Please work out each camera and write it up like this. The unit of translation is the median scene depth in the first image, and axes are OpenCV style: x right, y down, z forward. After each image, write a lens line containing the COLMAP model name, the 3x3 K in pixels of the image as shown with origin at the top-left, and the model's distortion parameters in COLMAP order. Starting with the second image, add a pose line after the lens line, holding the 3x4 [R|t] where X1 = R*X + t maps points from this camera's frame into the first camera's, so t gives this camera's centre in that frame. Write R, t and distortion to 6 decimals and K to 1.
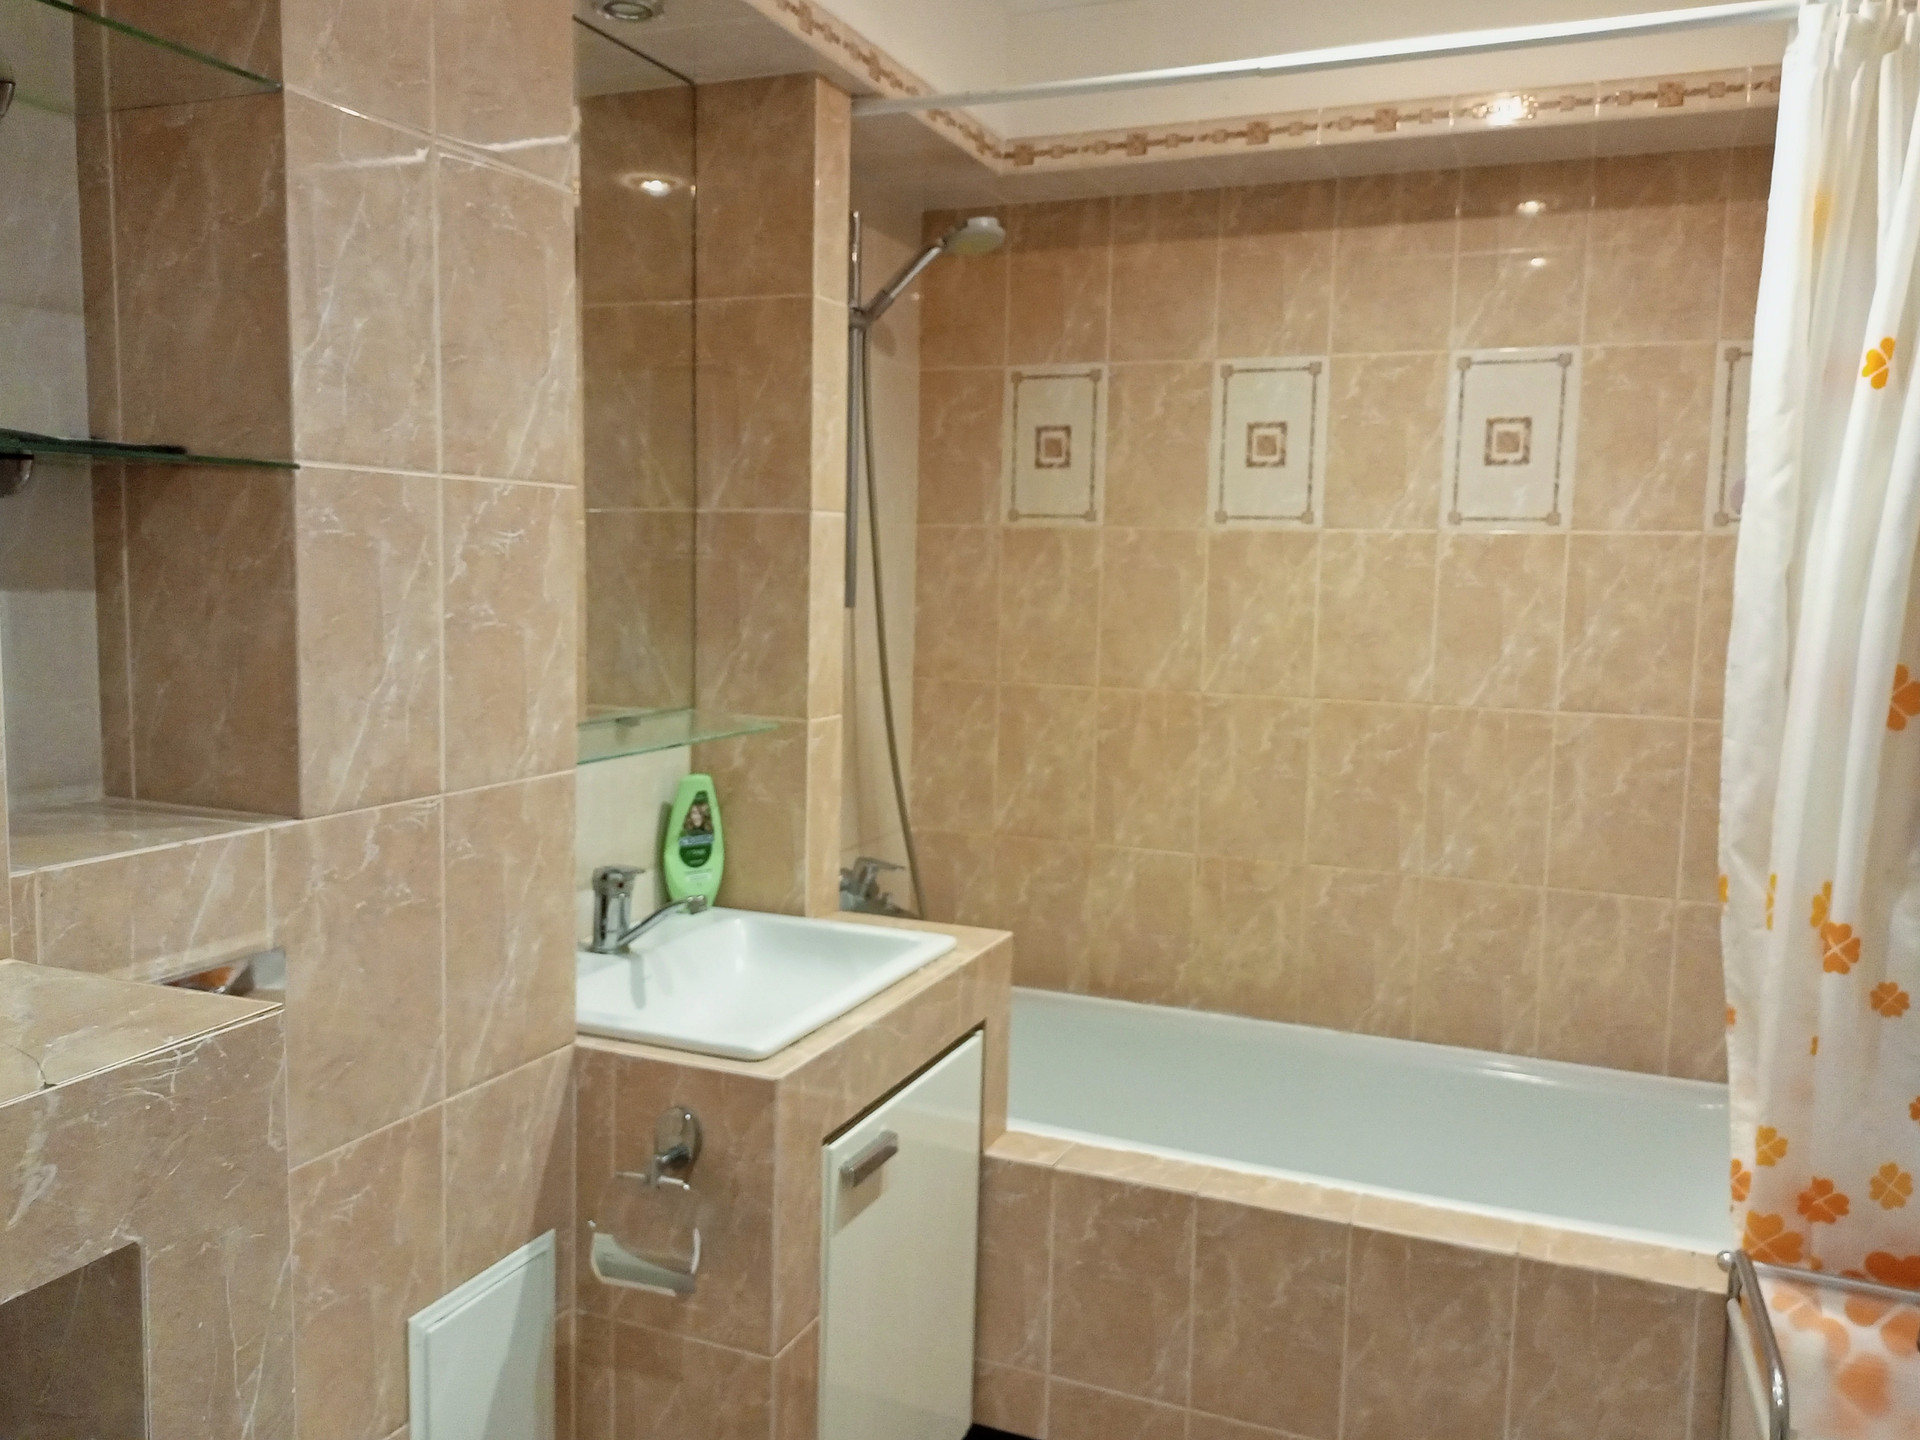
lens RADIAL K [[1507.2, 0, 970.5], [0, 1507.2, 717.4], [0, 0, 1]] dist [0.048252, -0.055834]
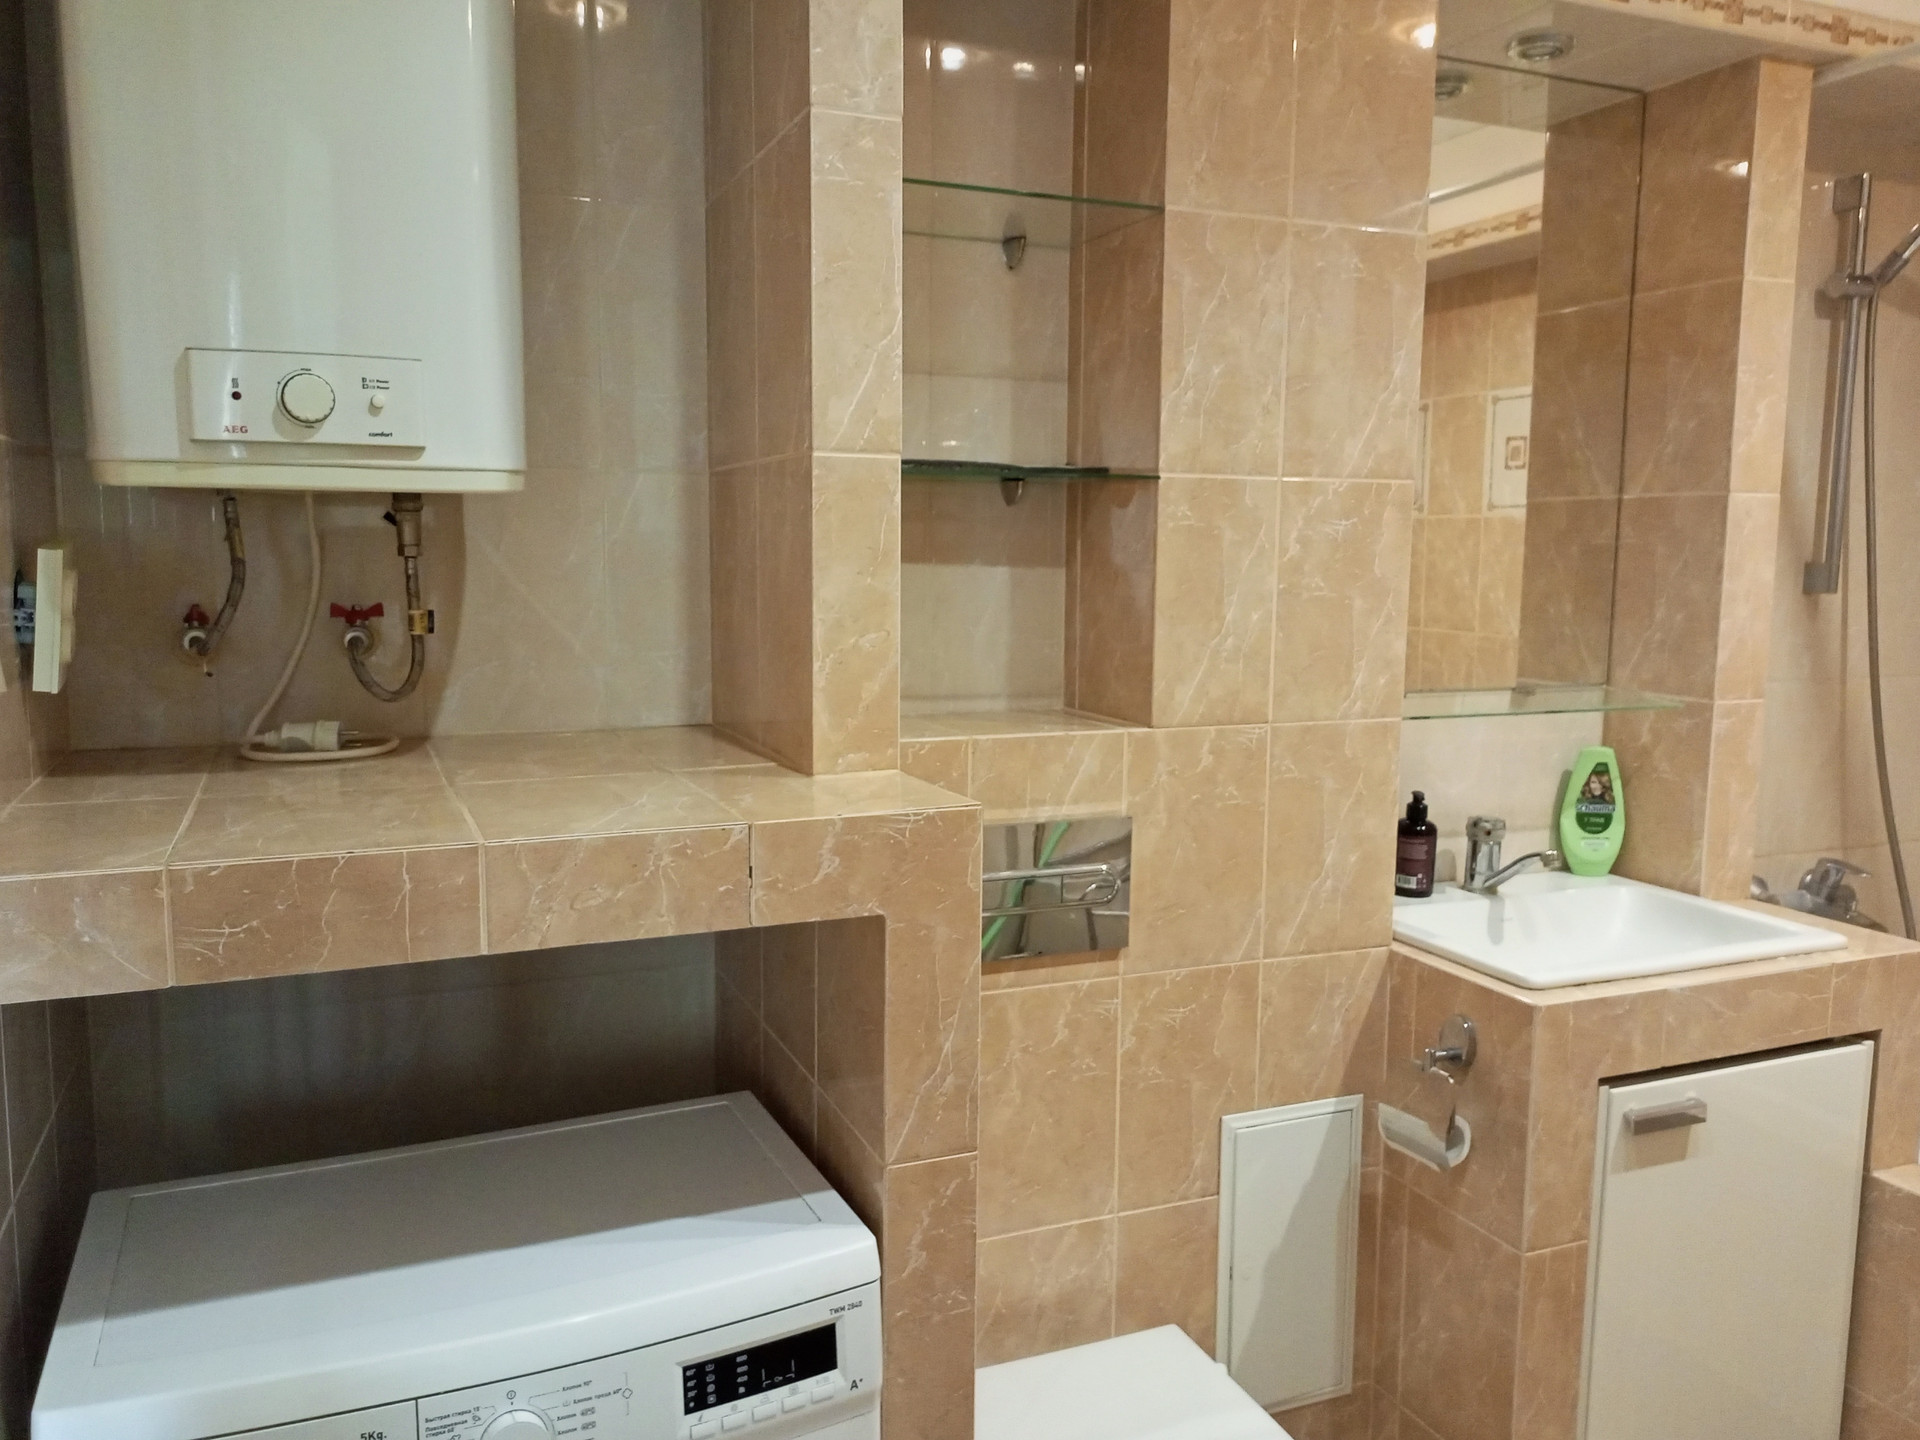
lens RADIAL K [[1507.2, 0, 972.8], [0, 1507.2, 725.9], [0, 0, 1]] dist [0.048252, -0.055834]
pose [[0.705933, 0.068635, -0.704945, 0.355629], [-0.066349, 0.997325, 0.030661, 0.027494], [0.705164, 0.025128, 0.708599, -0.090440]]
